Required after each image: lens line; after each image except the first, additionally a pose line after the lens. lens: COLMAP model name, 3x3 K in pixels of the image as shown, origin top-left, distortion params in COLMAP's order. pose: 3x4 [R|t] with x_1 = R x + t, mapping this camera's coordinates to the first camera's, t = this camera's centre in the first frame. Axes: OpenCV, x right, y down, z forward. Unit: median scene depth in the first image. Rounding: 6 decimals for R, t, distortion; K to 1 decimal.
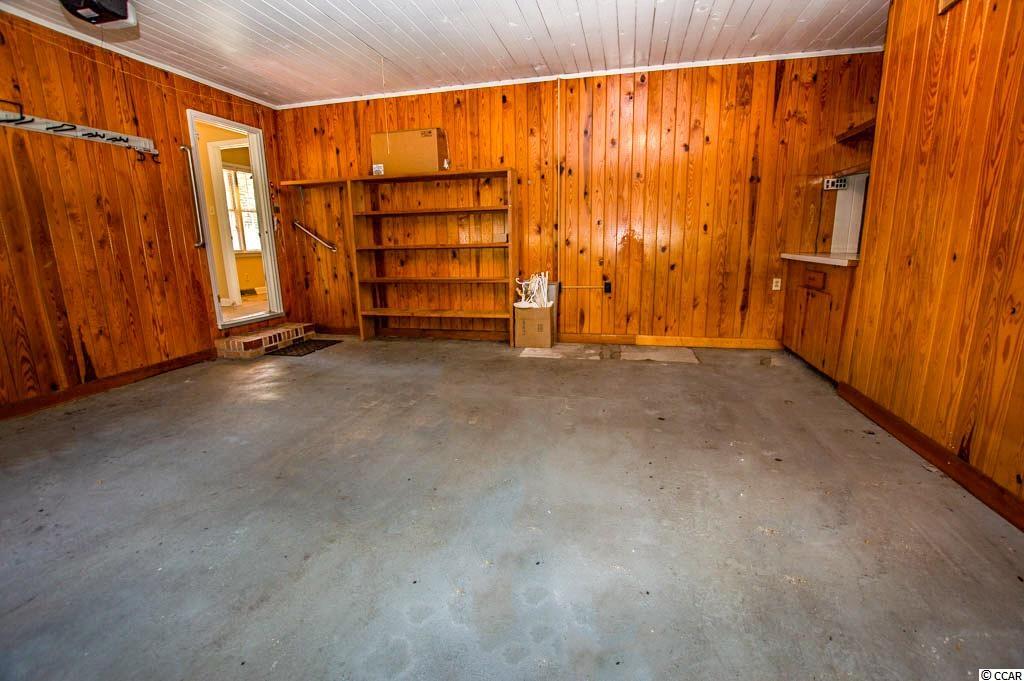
lens RADIAL K [[457.1, 0, 513.2], [0, 457.1, 342.0], [0, 0, 1]] dist [-0.027822, -0.000723]
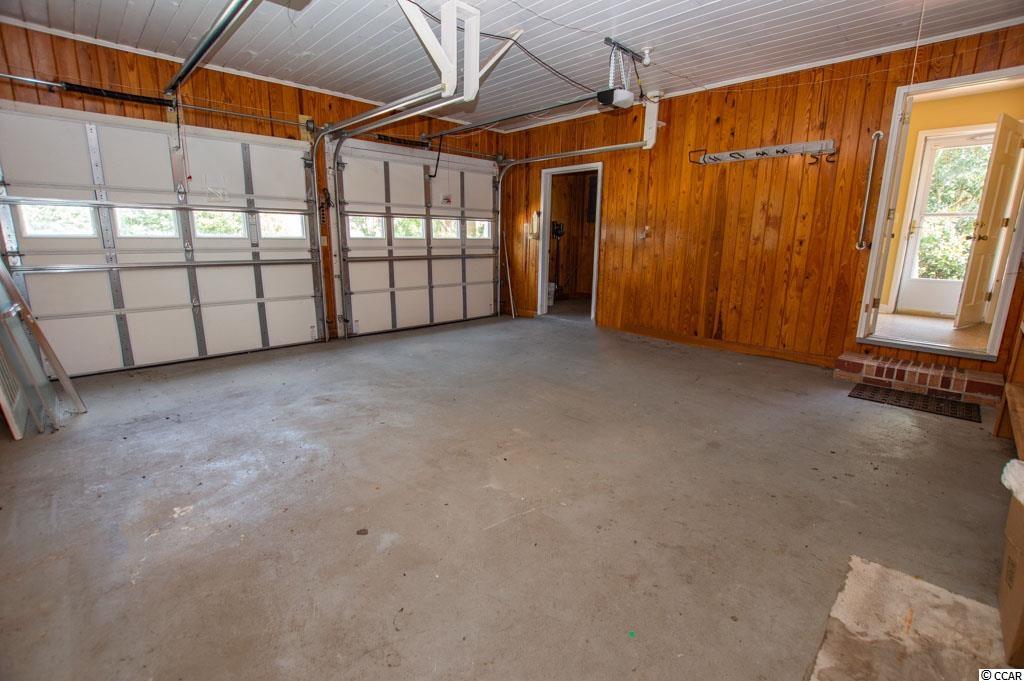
lens RADIAL K [[457.1, 0, 512.7], [0, 457.1, 342.2], [0, 0, 1]] dist [-0.027822, -0.000723]
pose [[-0.534411, 0.195818, -0.822229, 0.508971], [-0.180008, 0.924108, 0.337078, -0.243043], [0.825834, 0.328146, -0.458605, 1.030456]]
